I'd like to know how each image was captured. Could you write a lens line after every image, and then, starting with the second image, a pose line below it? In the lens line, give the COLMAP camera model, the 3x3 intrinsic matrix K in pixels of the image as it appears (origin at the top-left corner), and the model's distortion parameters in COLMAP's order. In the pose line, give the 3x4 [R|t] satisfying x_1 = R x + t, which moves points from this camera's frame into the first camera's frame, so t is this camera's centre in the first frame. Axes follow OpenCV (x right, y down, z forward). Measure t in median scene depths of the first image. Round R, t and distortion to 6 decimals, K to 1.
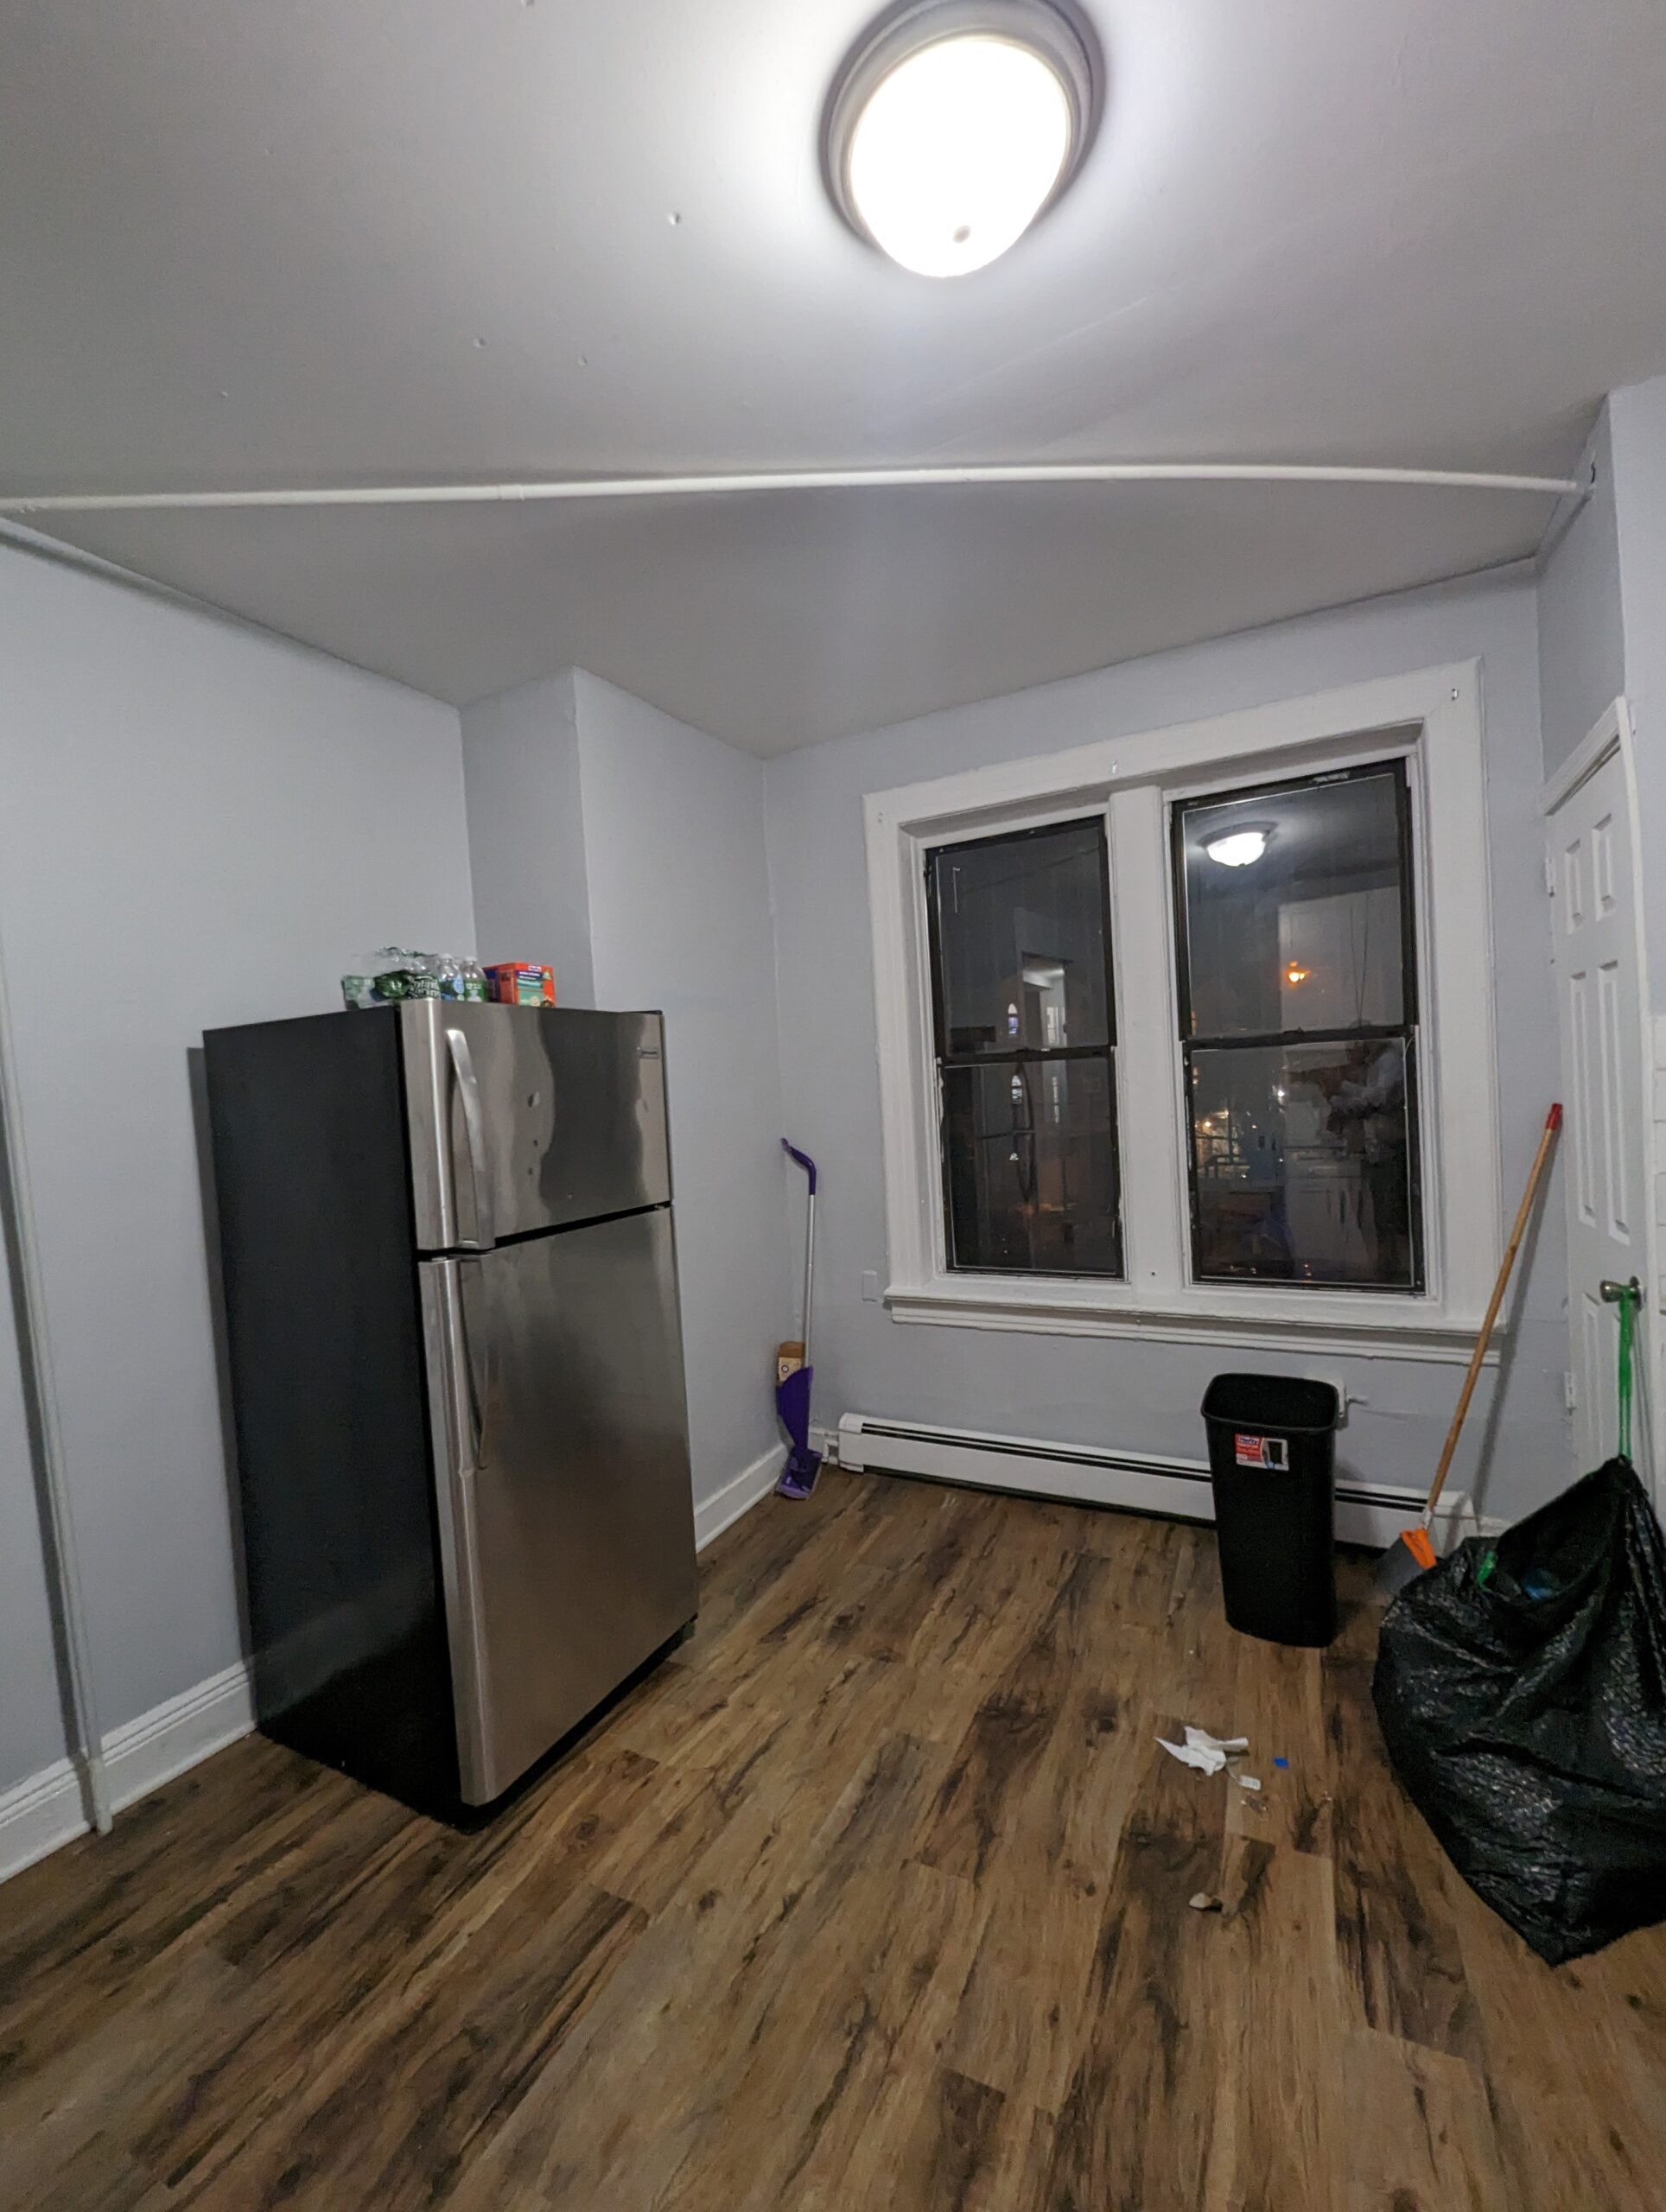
lens RADIAL K [[914.4, 0, 833.0], [0, 914.4, 1106.0], [0, 0, 1]] dist [-0.037234, 0.004378]
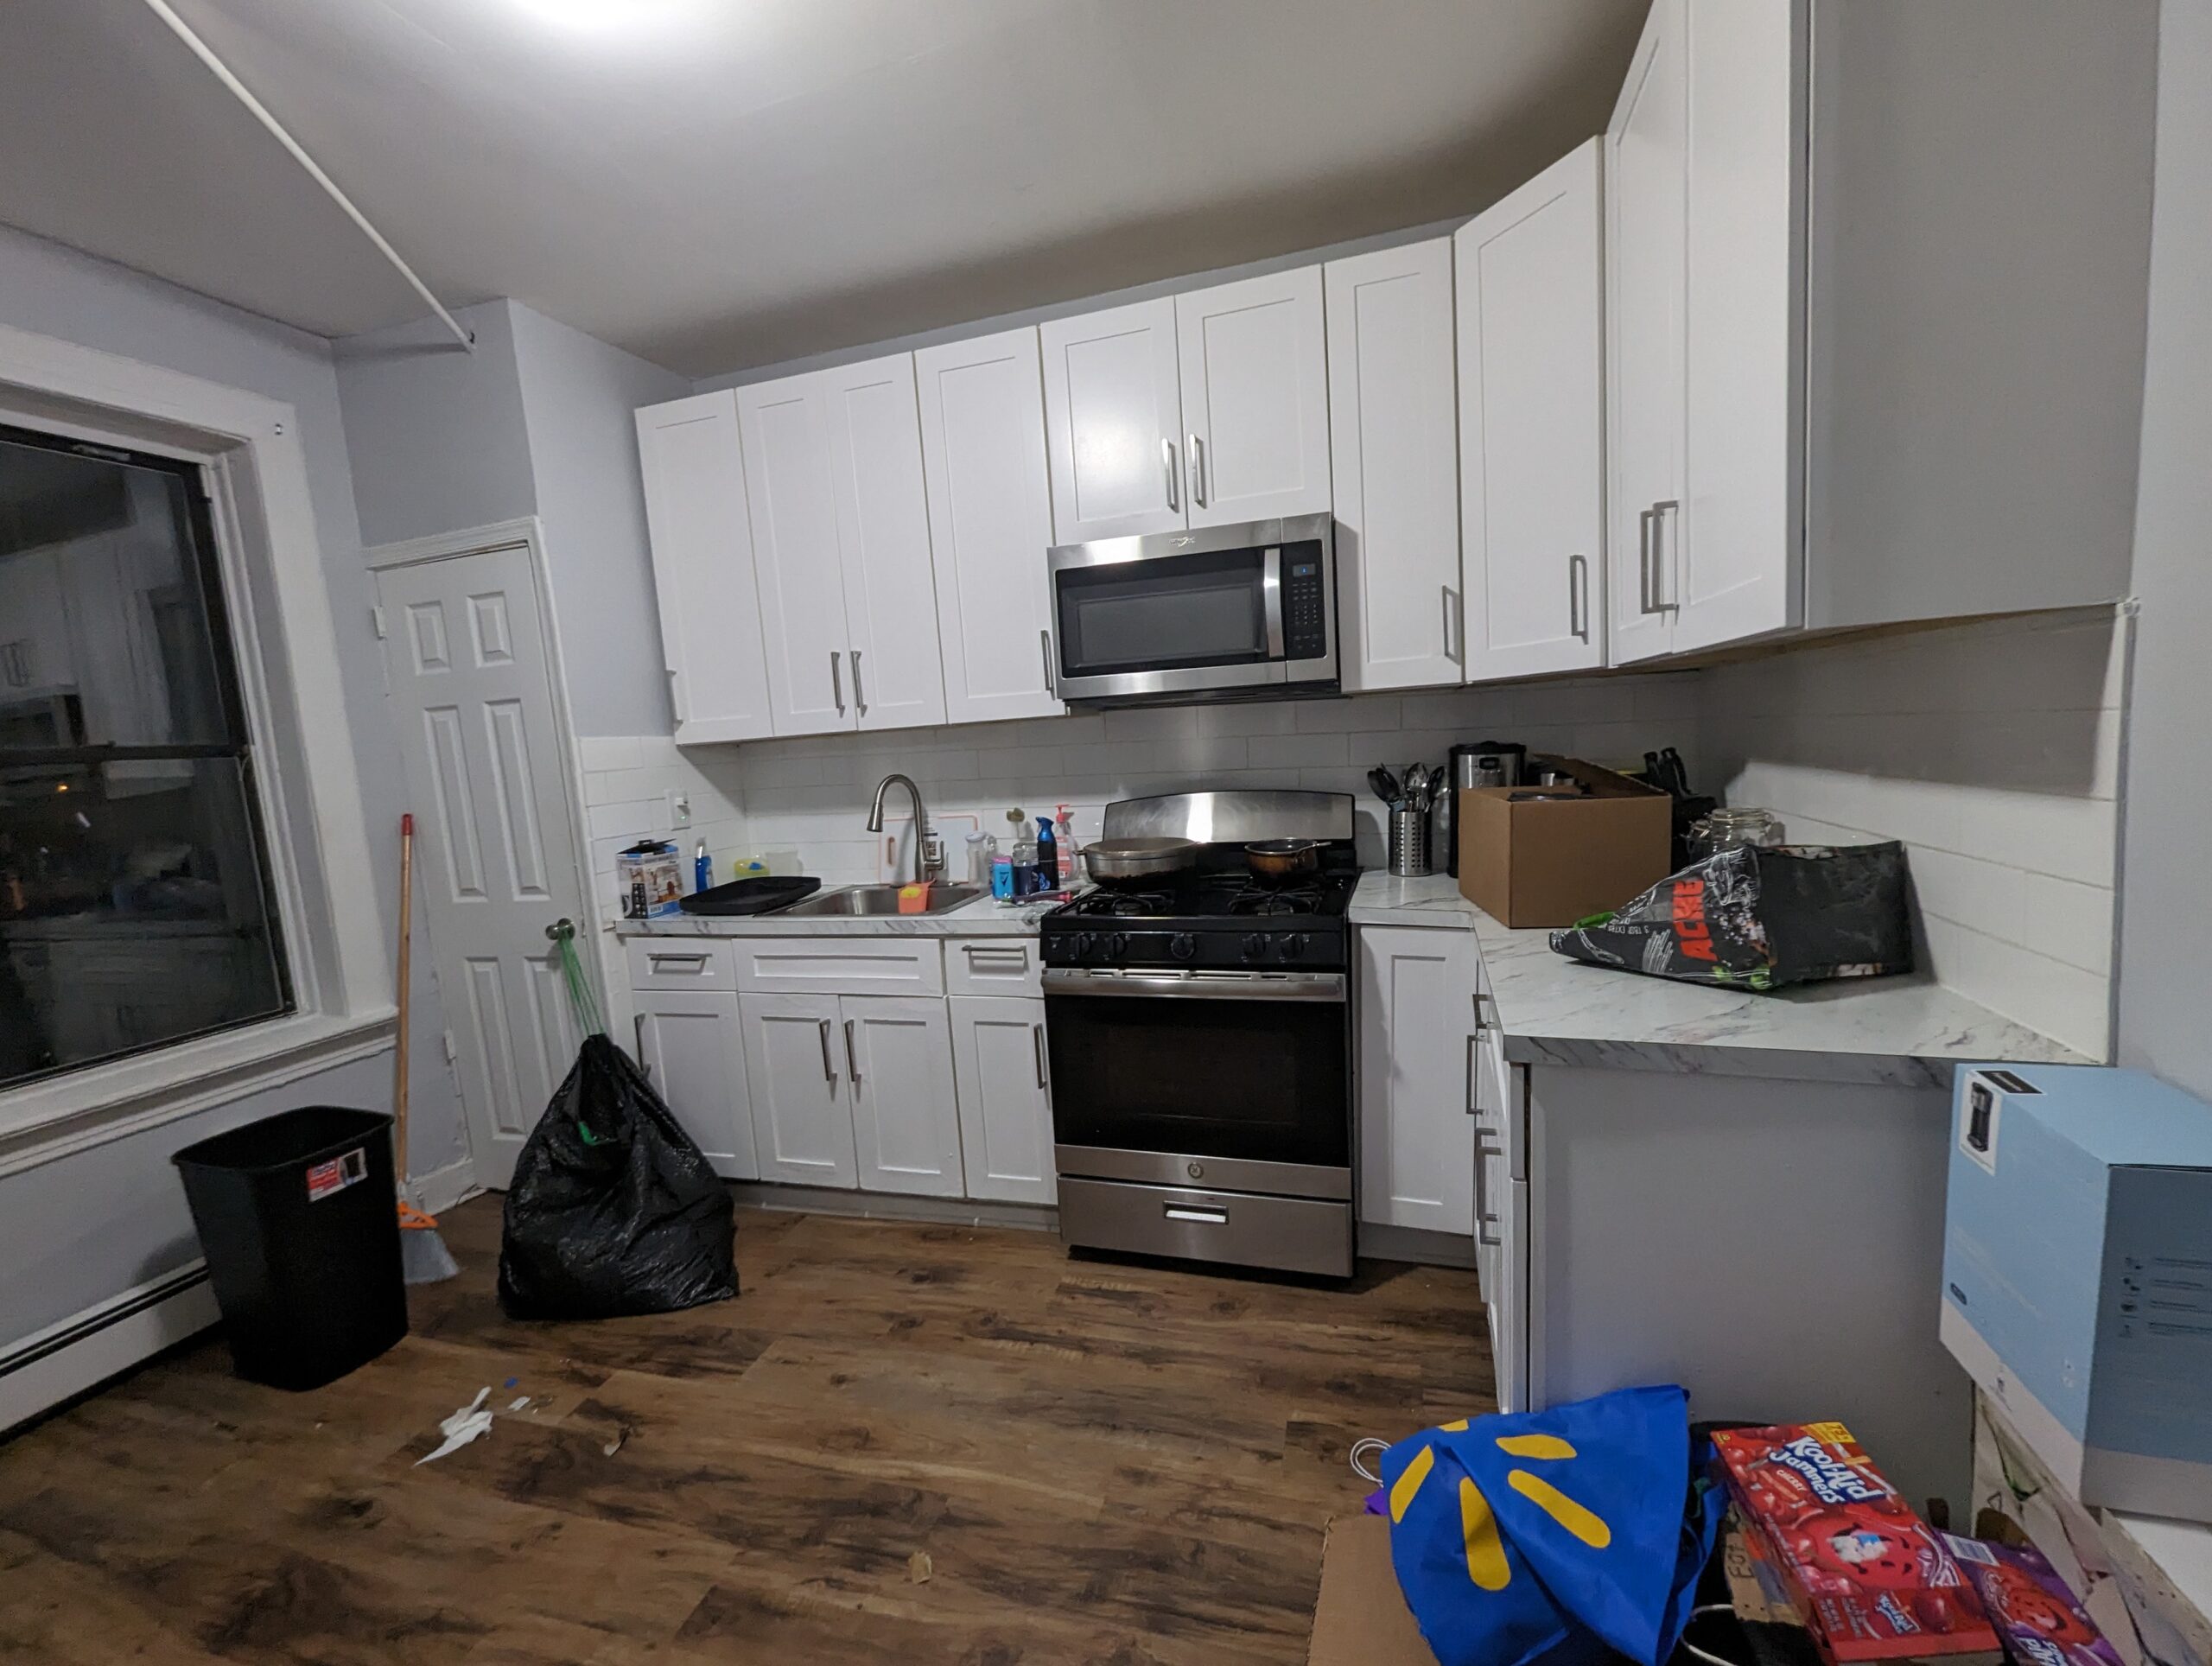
lens RADIAL K [[943.7, 0, 1106.0], [0, 943.7, 833.0], [0, 0, 1]] dist [-0.000472, -0.000063]
pose [[-0.197036, -0.041043, 0.979537, -0.809494], [0.097160, 0.993387, 0.061167, 0.047927], [-0.975570, 0.107224, -0.191746, 0.431391]]
